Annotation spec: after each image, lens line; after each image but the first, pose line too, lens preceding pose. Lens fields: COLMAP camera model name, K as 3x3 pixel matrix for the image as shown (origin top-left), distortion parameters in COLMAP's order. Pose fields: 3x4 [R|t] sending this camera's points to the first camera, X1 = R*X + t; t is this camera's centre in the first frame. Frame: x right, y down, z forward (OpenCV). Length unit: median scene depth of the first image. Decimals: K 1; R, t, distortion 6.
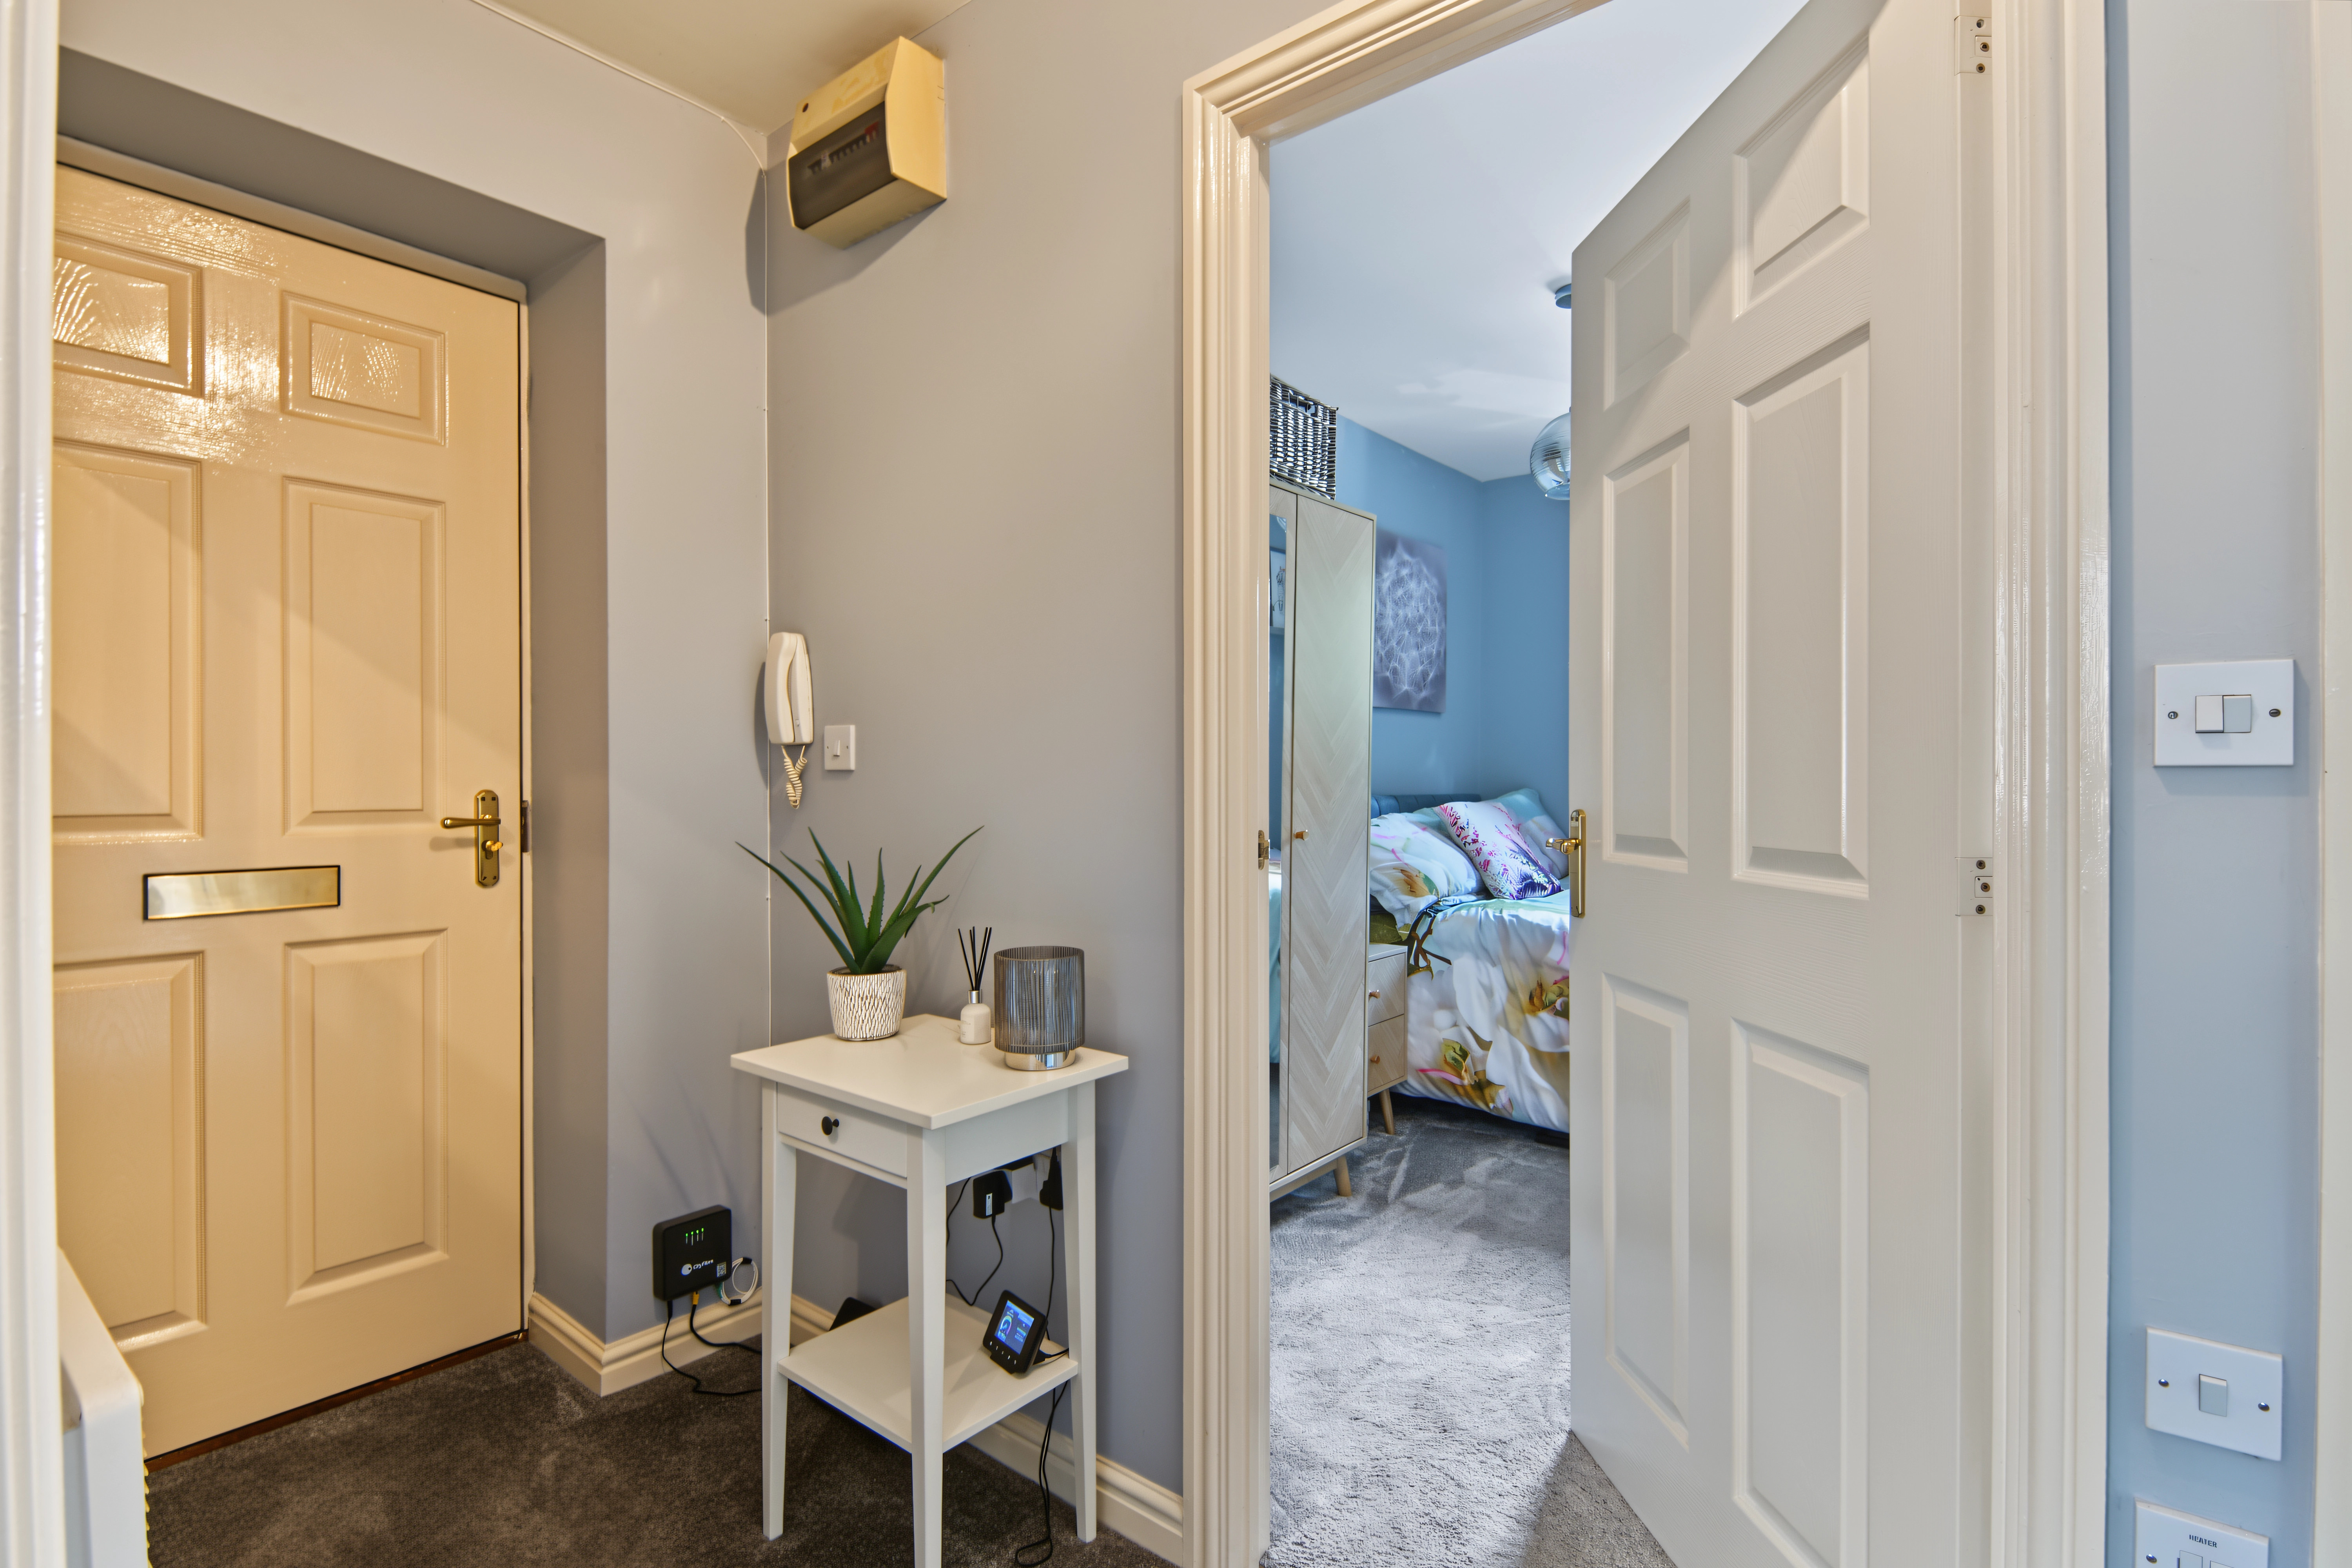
lens RADIAL K [[1153.5, 0, 1176.0], [0, 1153.5, 784.0], [0, 0, 1]] dist [0.022834, -0.012075]
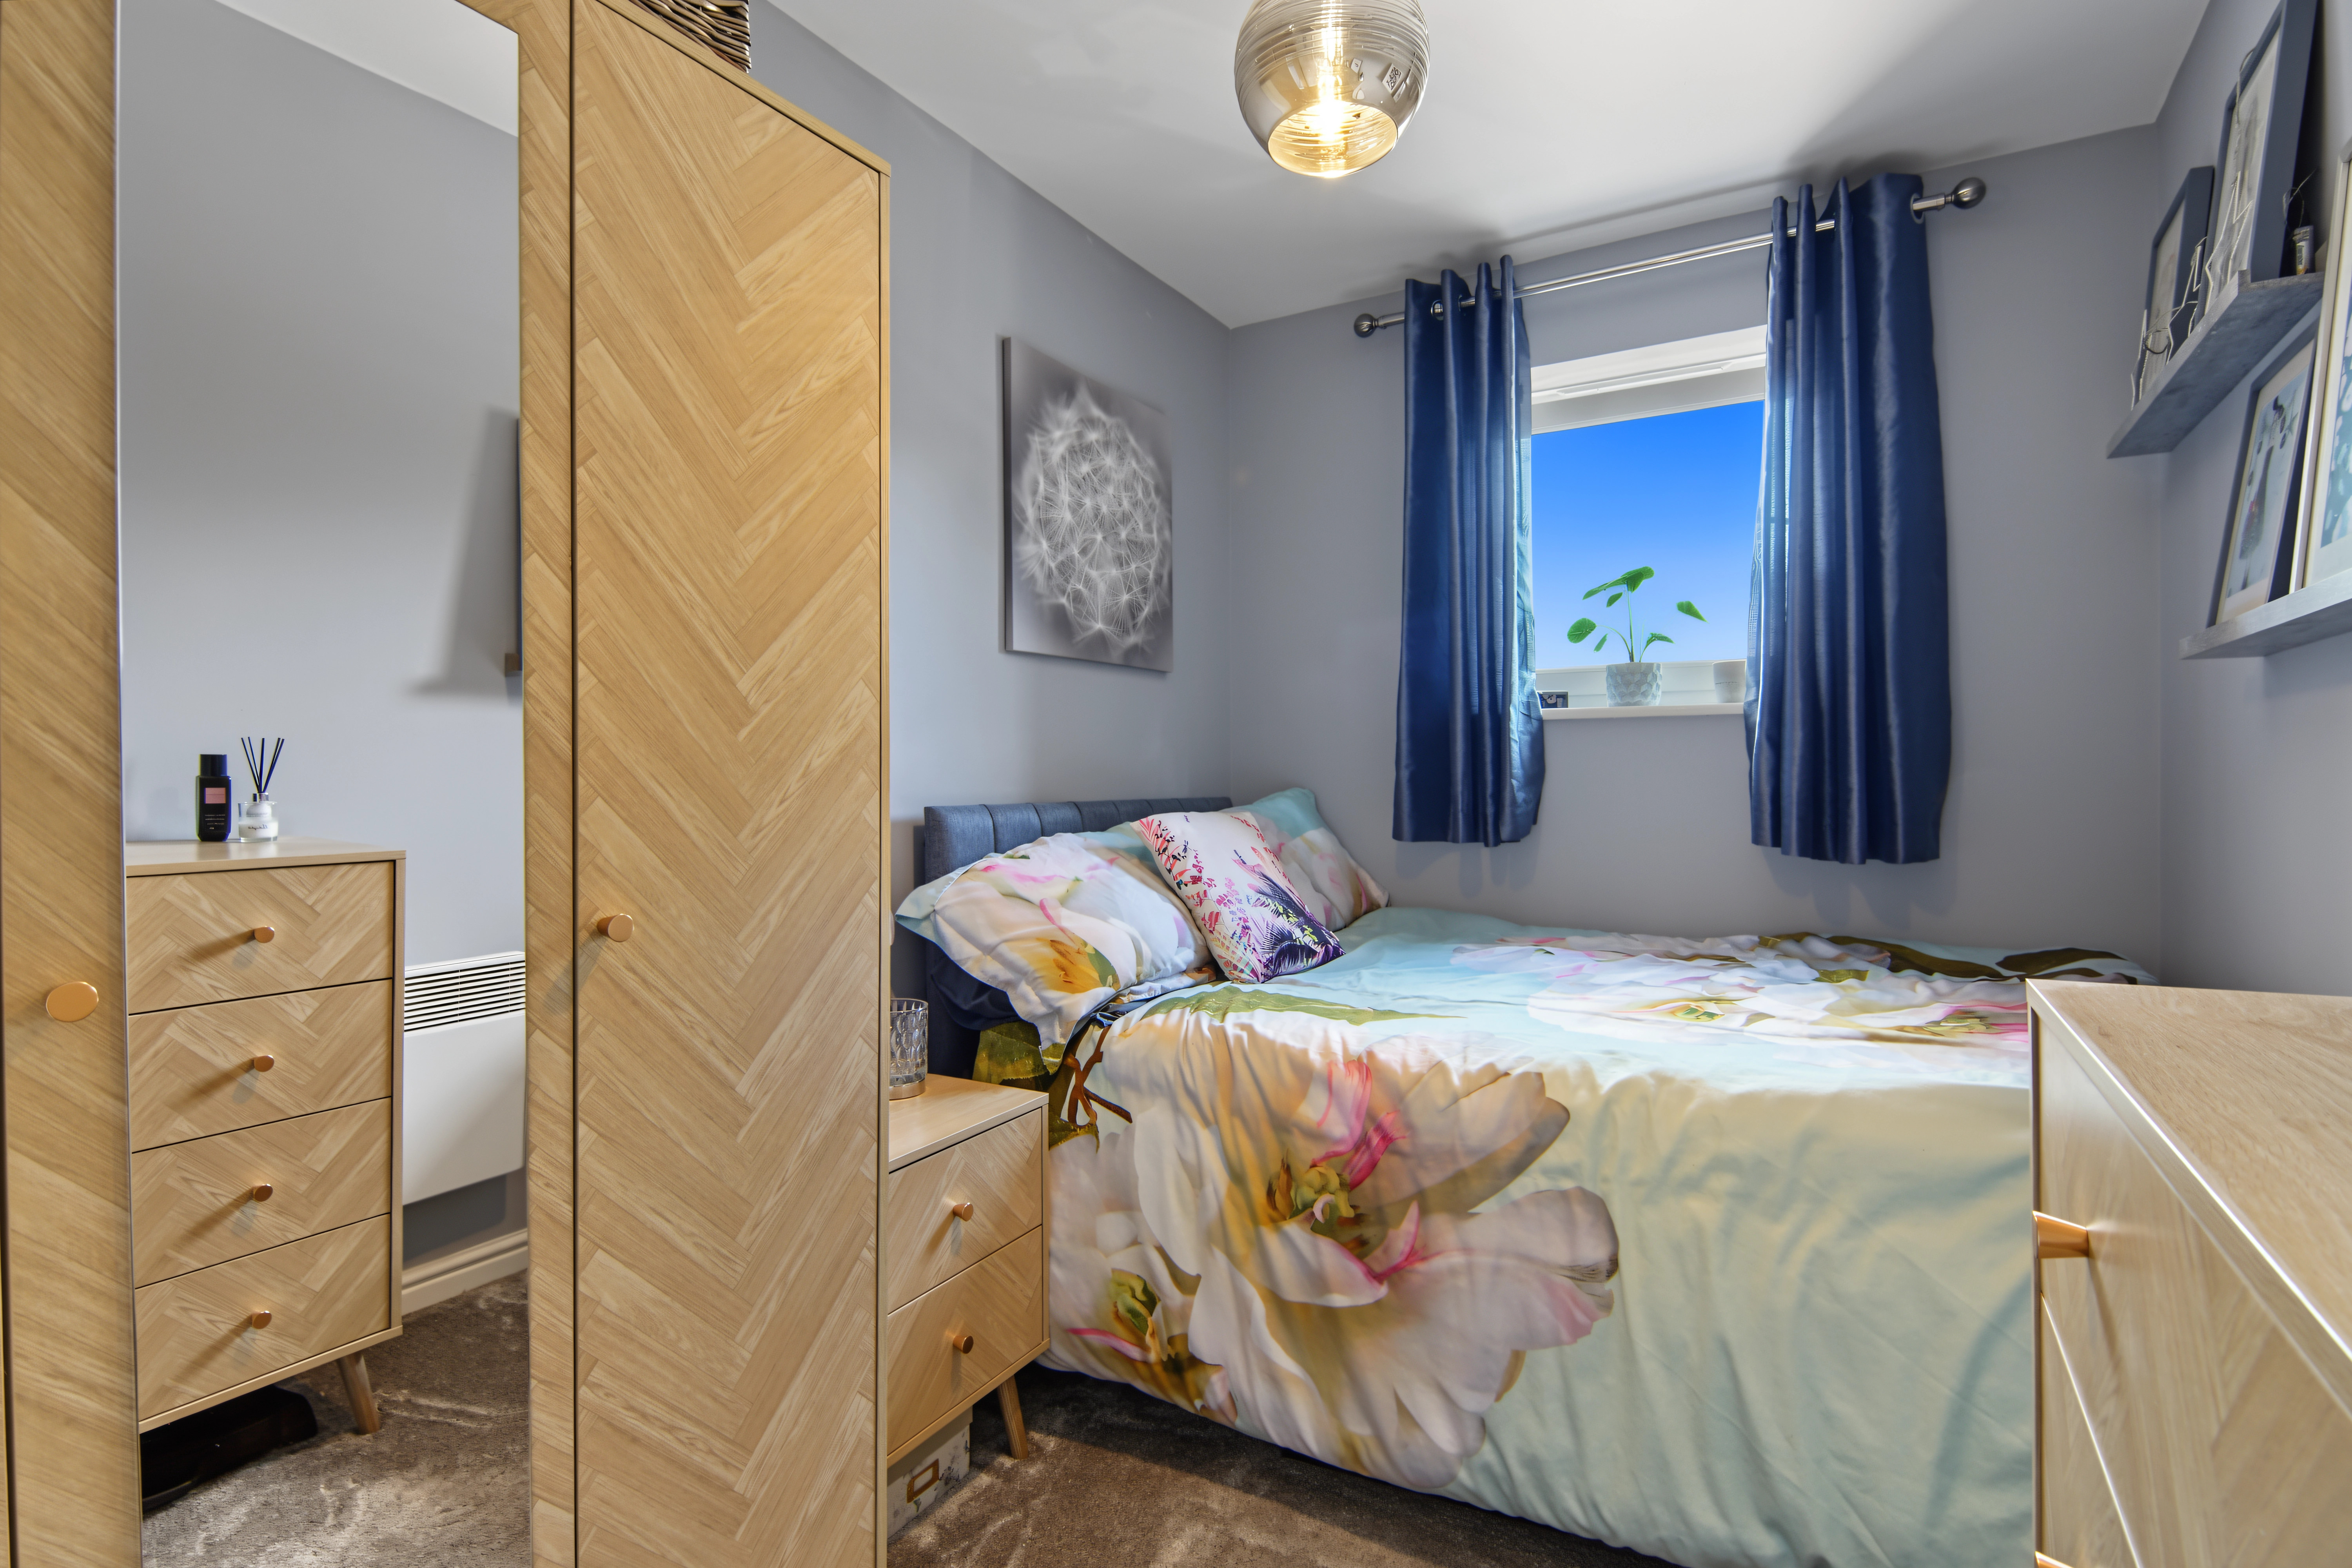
lens RADIAL K [[1153.5, 0, 1197.1], [0, 1153.5, 777.6], [0, 0, 1]] dist [0.030241, -0.031584]
pose [[0.985826, -0.005373, 0.167686, 0.149331], [0.005397, 0.999985, 0.000314, -0.002553], [-0.167685, 0.000596, 0.985840, 0.389898]]
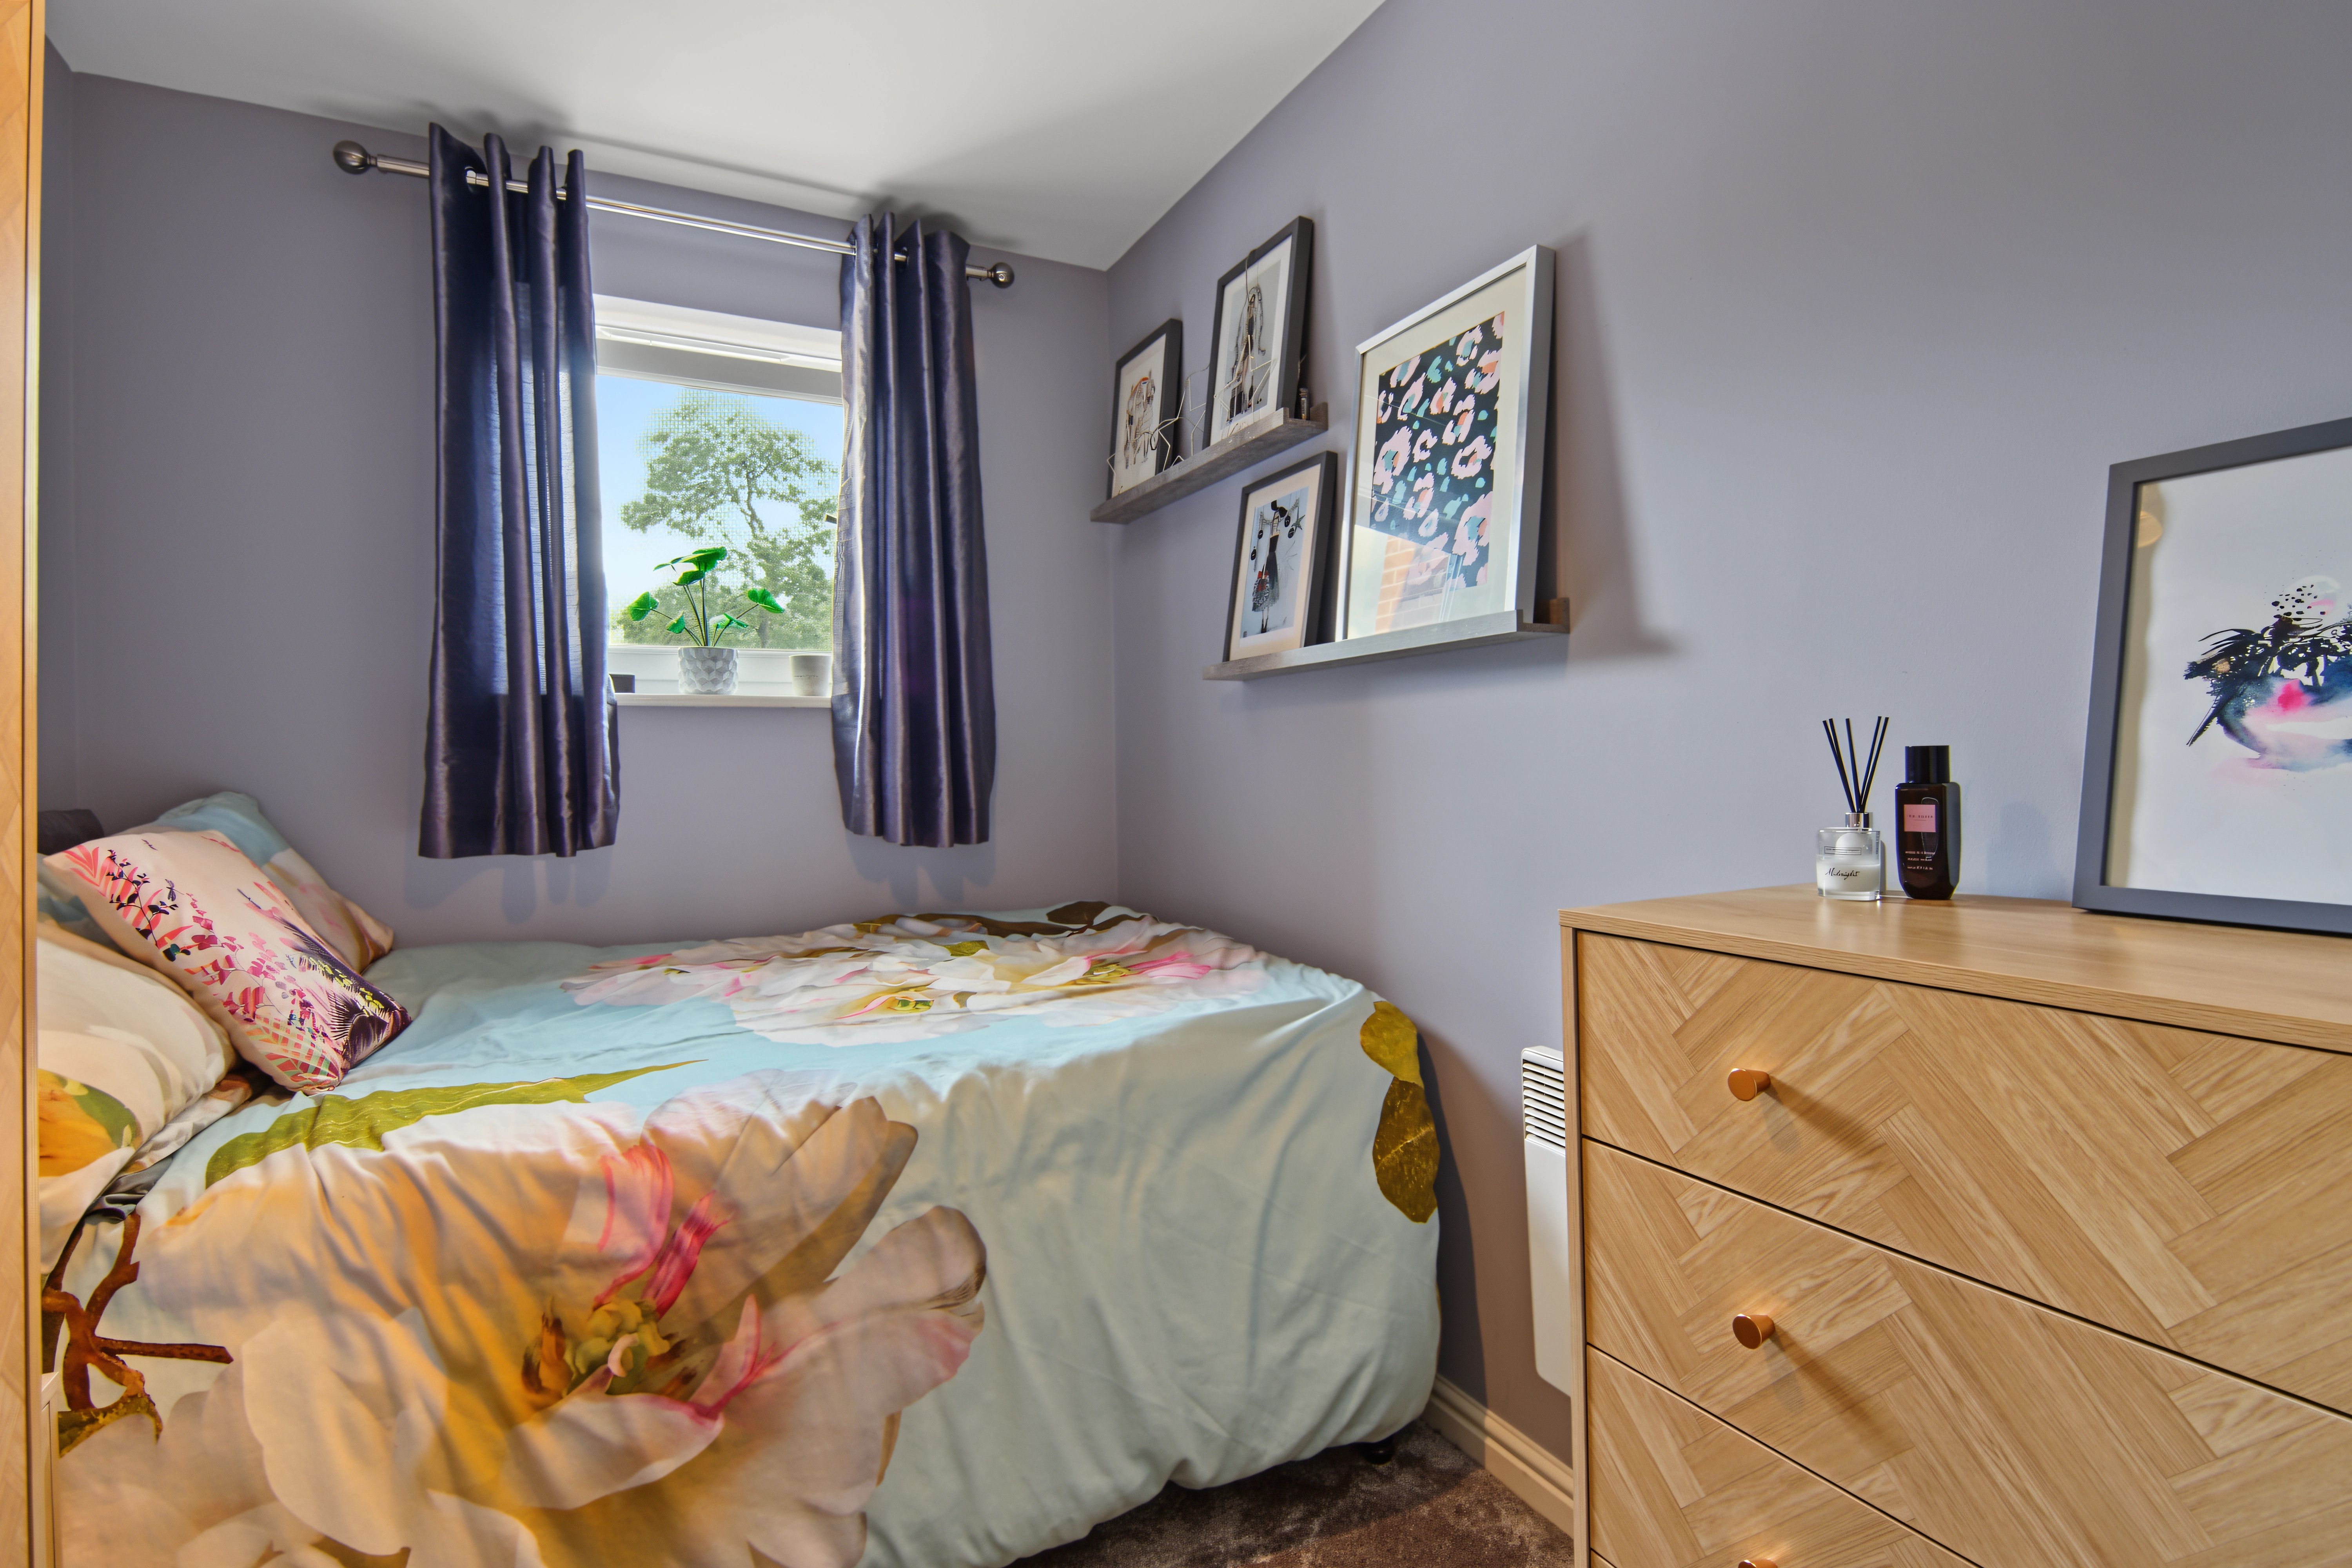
lens RADIAL K [[1140.5, 0, 1166.6], [0, 1140.5, 761.8], [0, 0, 1]] dist [0.020473, -0.016399]
pose [[0.405830, -0.006150, 0.913928, 0.047931], [0.015197, 0.999885, -0.000020, -0.002427], [-0.913822, 0.013897, 0.405877, 0.532631]]
